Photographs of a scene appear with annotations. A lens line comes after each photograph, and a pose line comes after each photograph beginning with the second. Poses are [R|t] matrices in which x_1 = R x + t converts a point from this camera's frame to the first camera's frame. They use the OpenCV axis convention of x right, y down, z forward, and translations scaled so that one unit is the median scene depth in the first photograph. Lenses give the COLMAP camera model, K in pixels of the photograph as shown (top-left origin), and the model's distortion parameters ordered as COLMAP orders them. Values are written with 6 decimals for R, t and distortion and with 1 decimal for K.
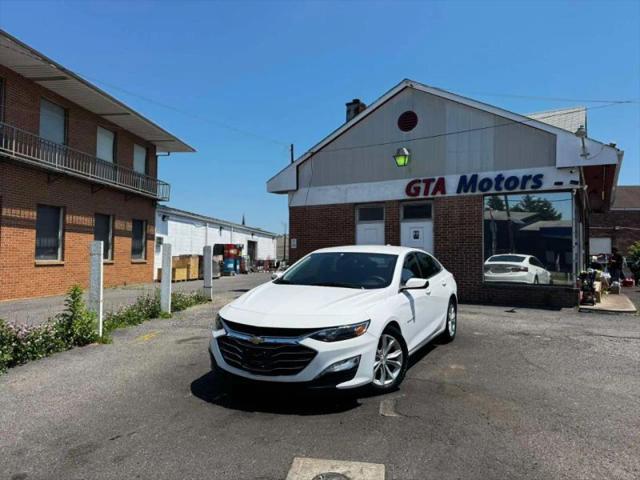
lens RADIAL K [[452.7, 0, 320.5], [0, 452.7, 241.2], [0, 0, 1]] dist [0.070145, -0.091595]
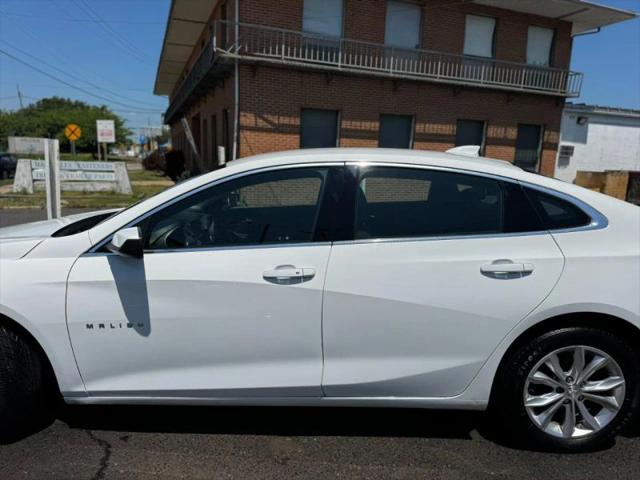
lens RADIAL K [[451.9, 0, 317.6], [0, 451.9, 241.8], [0, 0, 1]] dist [0.050090, -0.068108]
pose [[0.457969, 0.162692, -0.873954, 0.254477], [0.001965, 0.982923, 0.184007, 0.012070], [0.888966, -0.085987, 0.449829, 0.409486]]
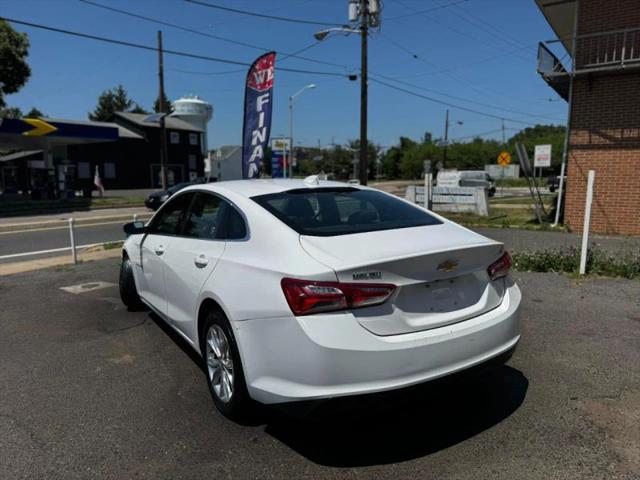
lens RADIAL K [[452.7, 0, 320.5], [0, 452.7, 241.2], [0, 0, 1]] dist [0.070145, -0.091595]
pose [[-0.496788, 0.115603, -0.860138, 0.326718], [0.029093, 0.992750, 0.116623, 0.013957], [0.867384, 0.032913, -0.496549, 0.738090]]
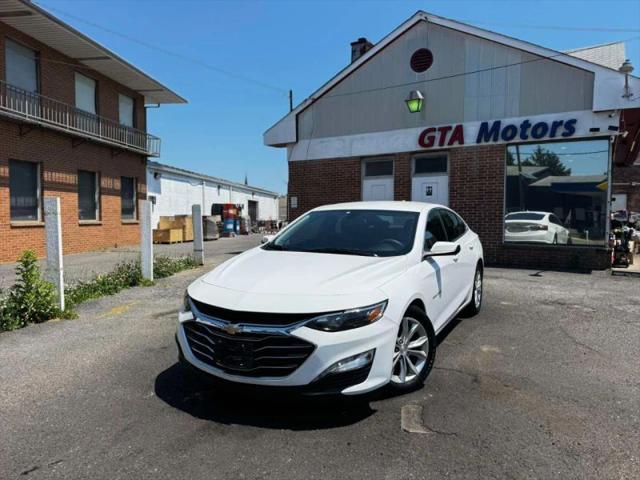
lens RADIAL K [[452.7, 0, 320.5], [0, 452.7, 241.2], [0, 0, 1]] dist [0.070145, -0.091595]
pose [[0.999943, -0.006060, -0.008805, 0.002615], [0.006813, 0.996083, 0.088156, 0.004617], [0.008236, -0.088211, 0.996068, 0.093874]]
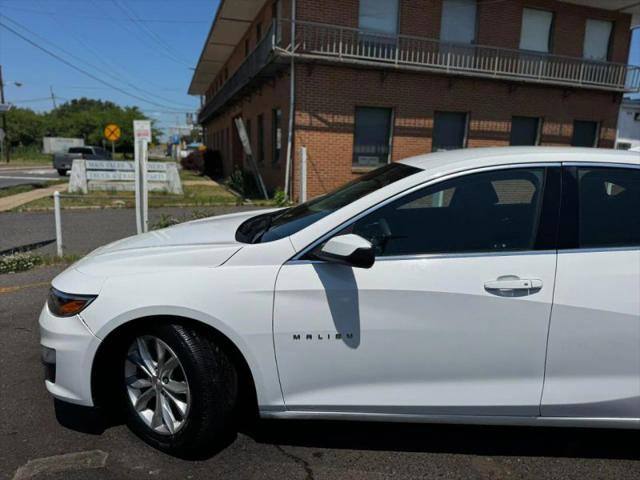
lens RADIAL K [[451.9, 0, 317.6], [0, 451.9, 241.8], [0, 0, 1]] dist [0.050090, -0.068108]
pose [[0.420205, 0.166547, -0.892014, 0.211301], [0.007692, 0.982324, 0.187032, 0.010405], [0.907396, -0.085453, 0.411497, 0.347995]]
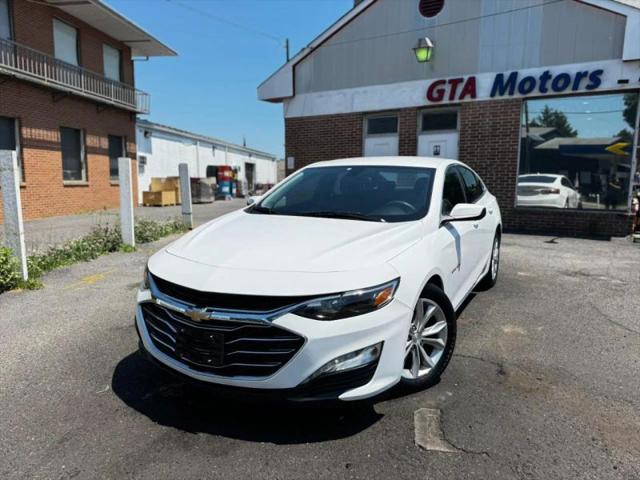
lens RADIAL K [[453.0, 0, 317.4], [0, 453.0, 239.8], [0, 0, 1]] dist [0.061981, -0.068252]
pose [[0.999893, 0.000241, -0.014656, 0.005009], [0.002154, 0.986590, 0.163206, 0.011390], [0.014499, -0.163220, 0.986483, 0.151328]]
